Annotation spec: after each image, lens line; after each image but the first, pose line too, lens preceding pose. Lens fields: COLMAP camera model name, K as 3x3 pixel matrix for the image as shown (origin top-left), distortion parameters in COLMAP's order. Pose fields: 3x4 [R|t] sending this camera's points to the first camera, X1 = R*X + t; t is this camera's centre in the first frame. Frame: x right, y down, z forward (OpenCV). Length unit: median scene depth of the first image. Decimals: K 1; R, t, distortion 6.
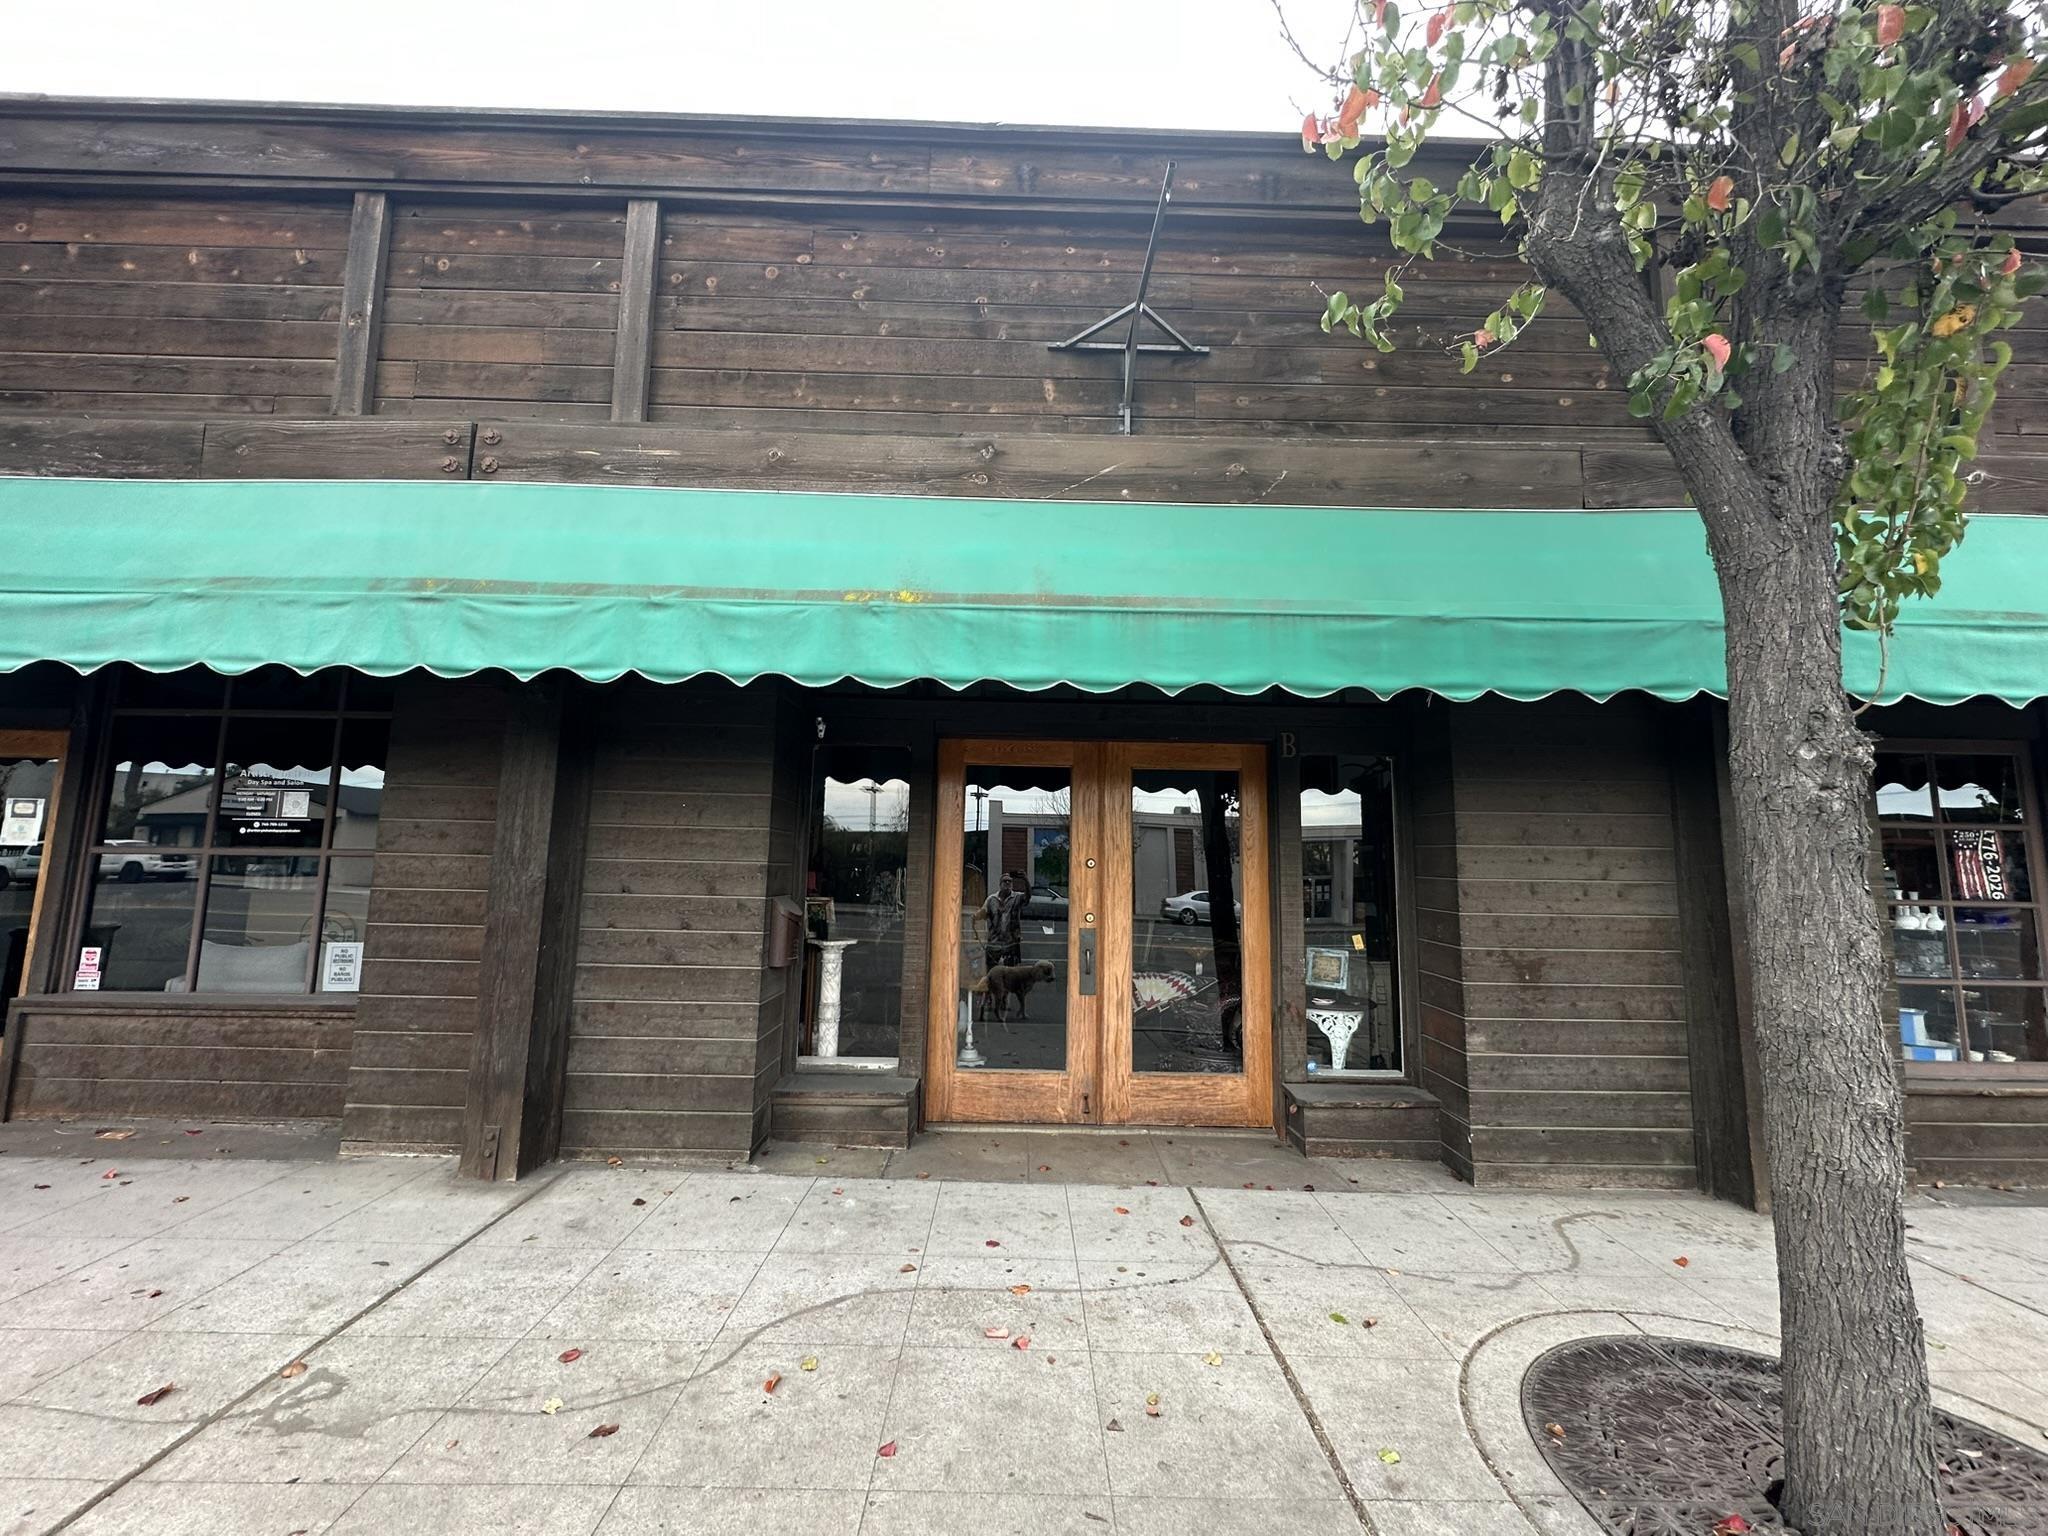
lens RADIAL K [[814.0, 0, 1024.0], [0, 814.0, 767.8], [0, 0, 1]] dist [-0.001616, 0.000415]
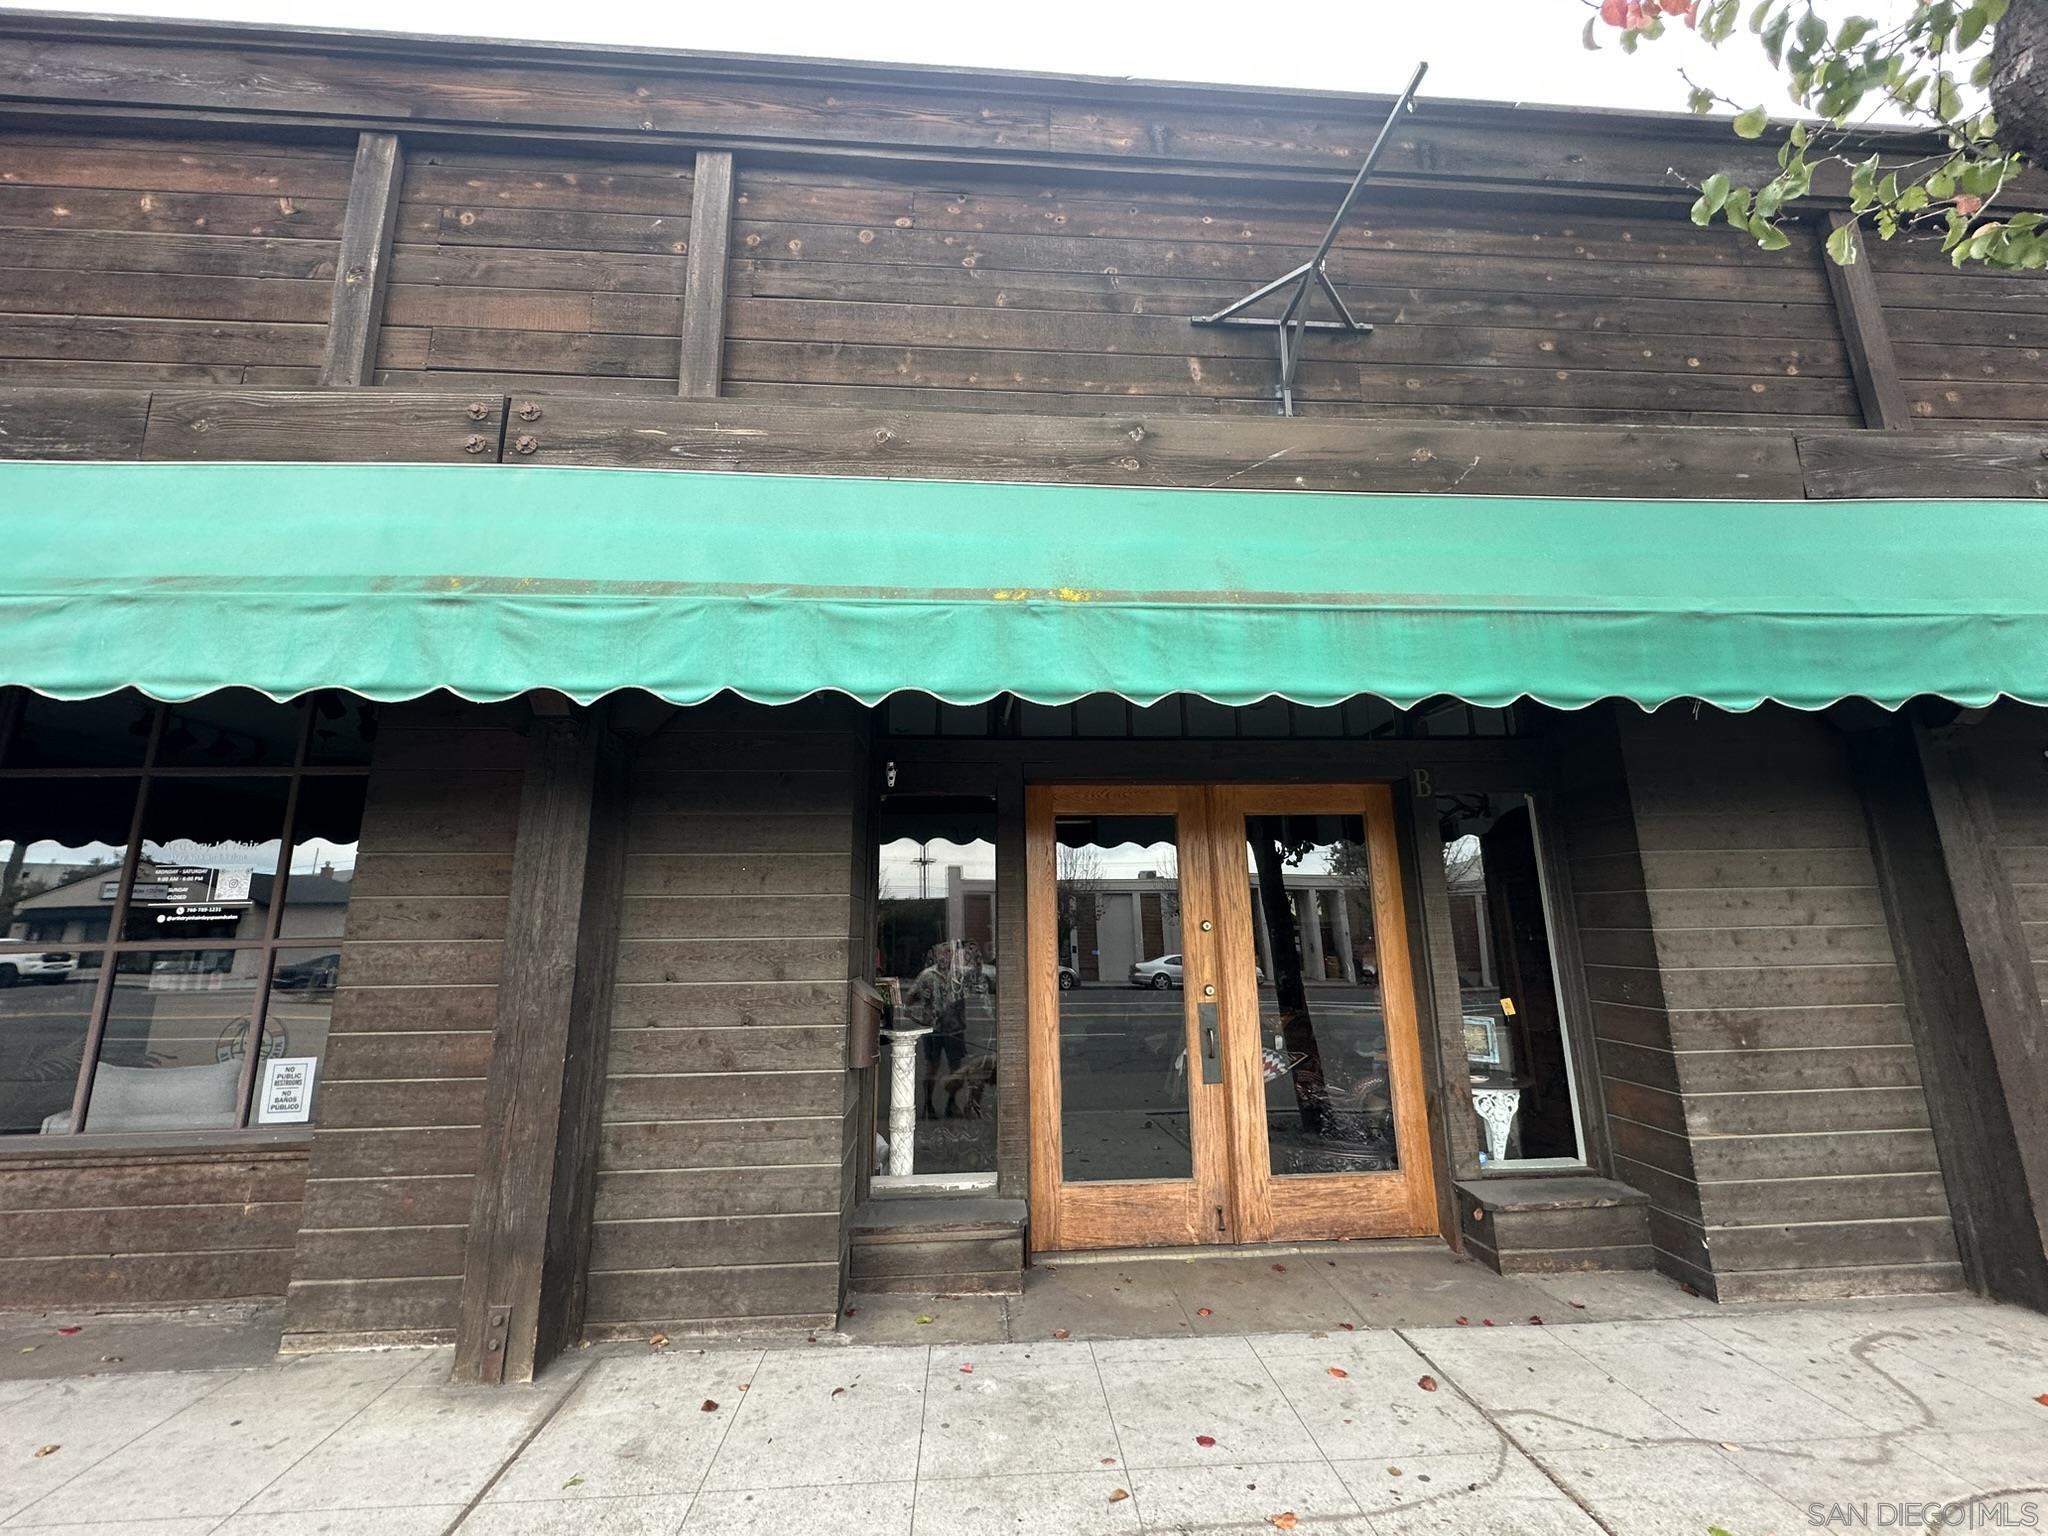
lens RADIAL K [[814.0, 0, 1024.1], [0, 814.0, 766.8], [0, 0, 1]] dist [-0.001616, 0.000415]
pose [[0.997892, -0.021187, 0.061335, -0.200256], [0.026174, 0.996316, -0.081667, 0.019245], [-0.059379, 0.083100, 0.994771, 0.178852]]
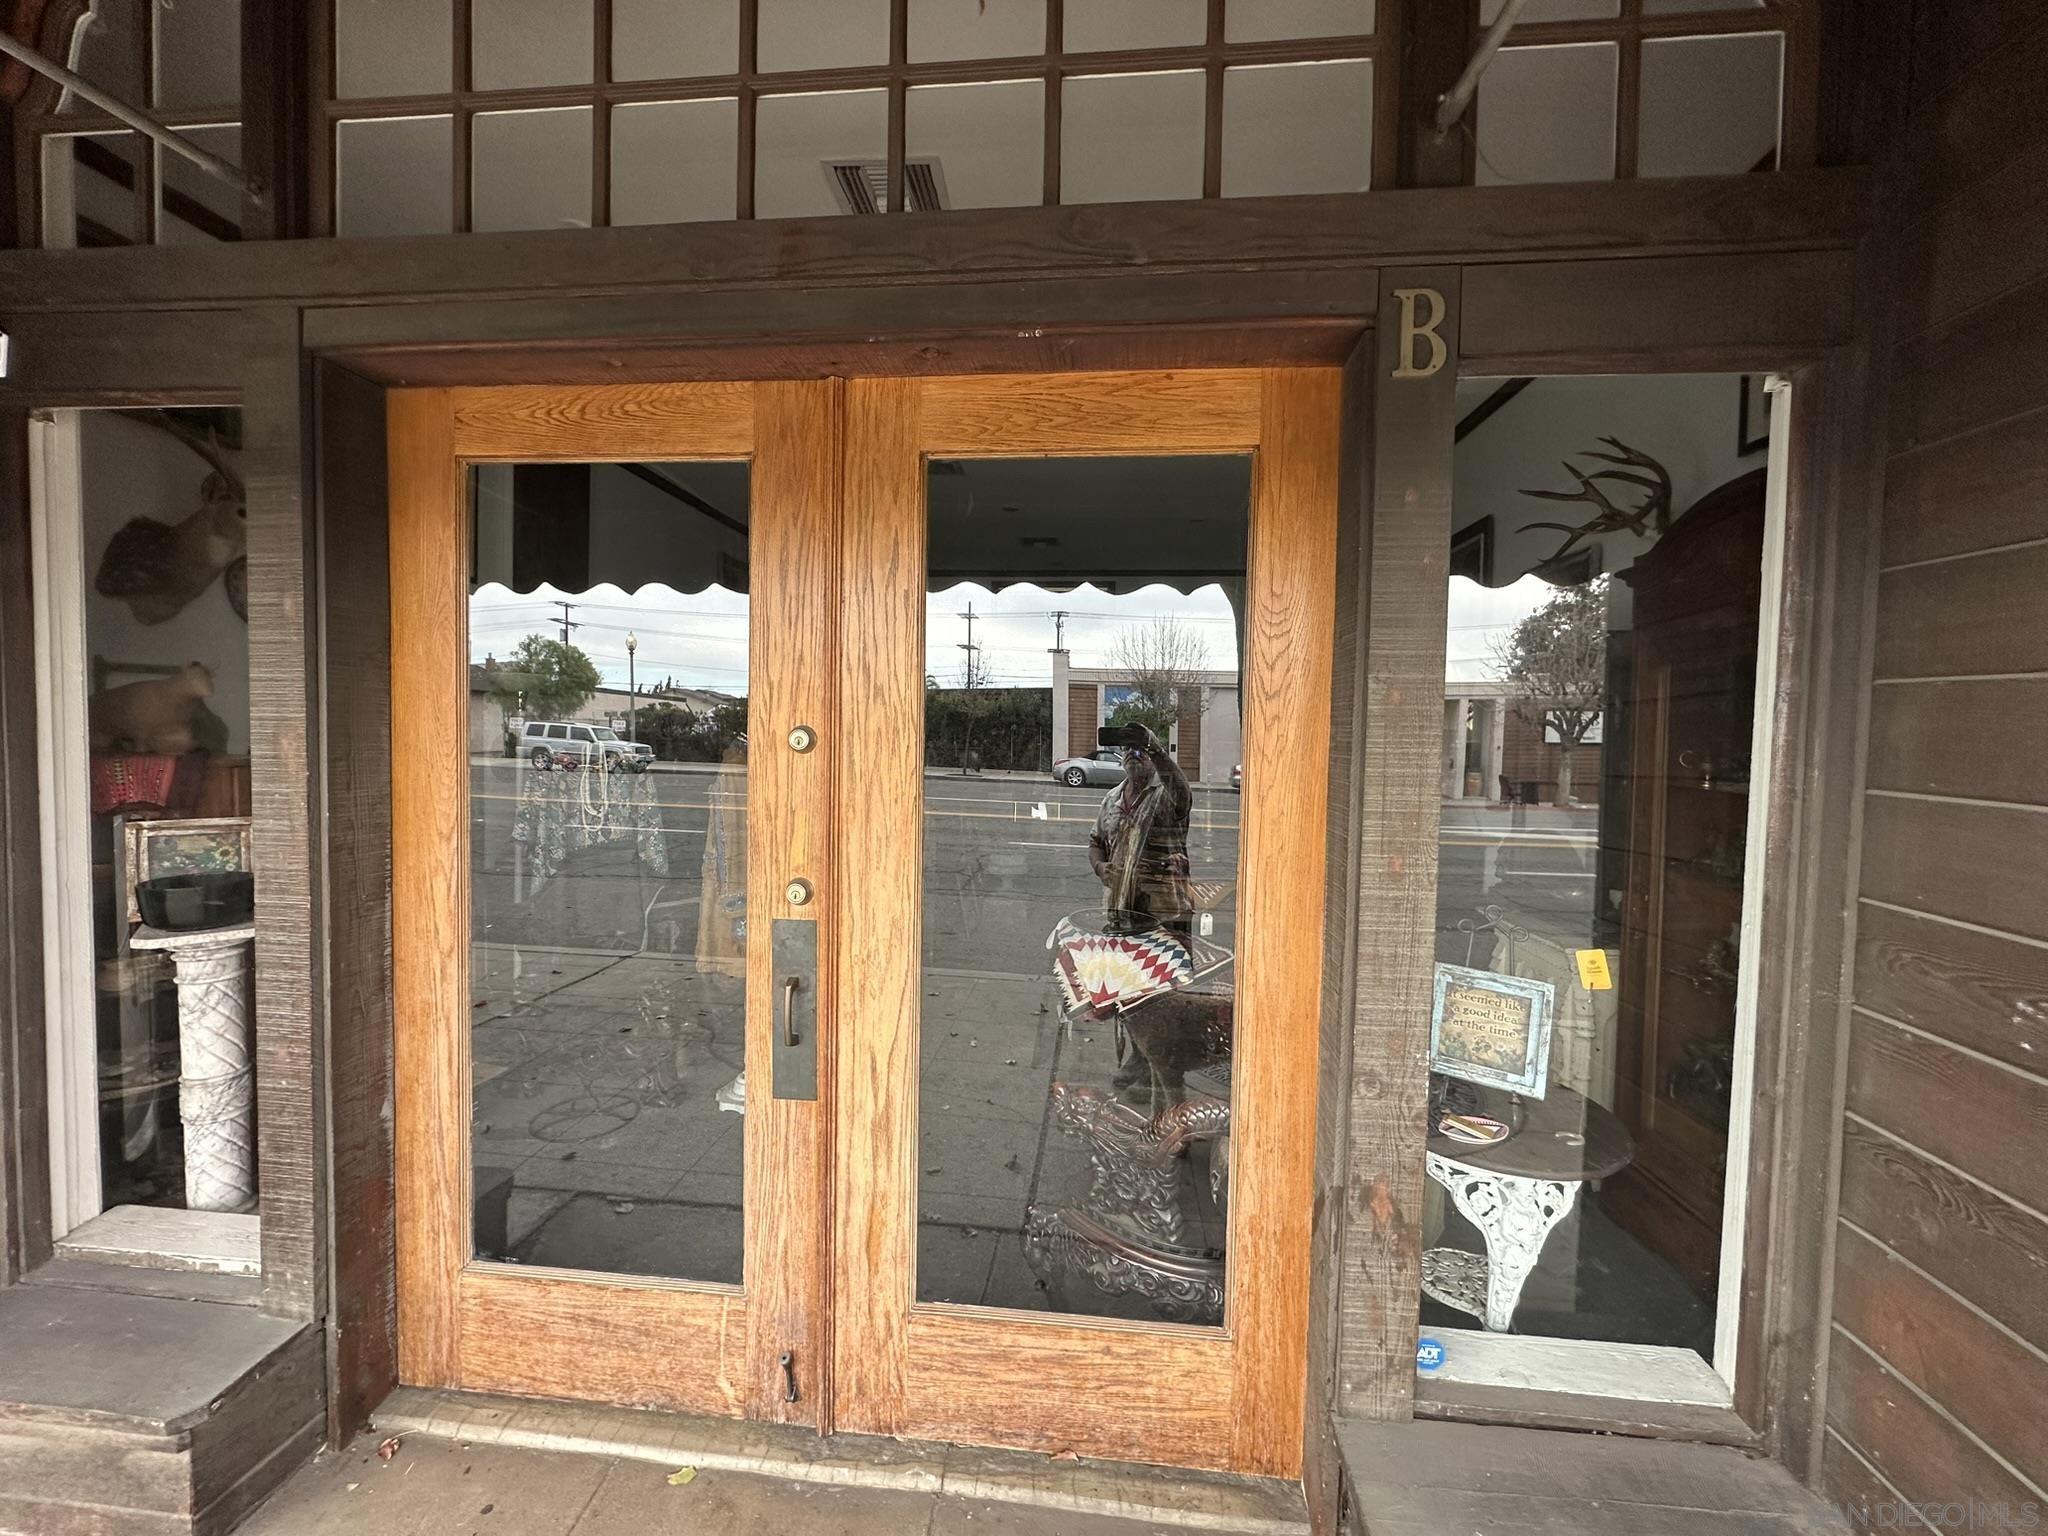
lens RADIAL K [[814.0, 0, 1024.5], [0, 814.0, 766.3], [0, 0, 1]] dist [-0.001616, 0.000415]
pose [[0.994007, 0.004350, -0.109227, 0.270750], [0.013964, 0.985968, 0.166348, 0.091128], [0.108418, -0.166876, 0.979999, 0.840327]]
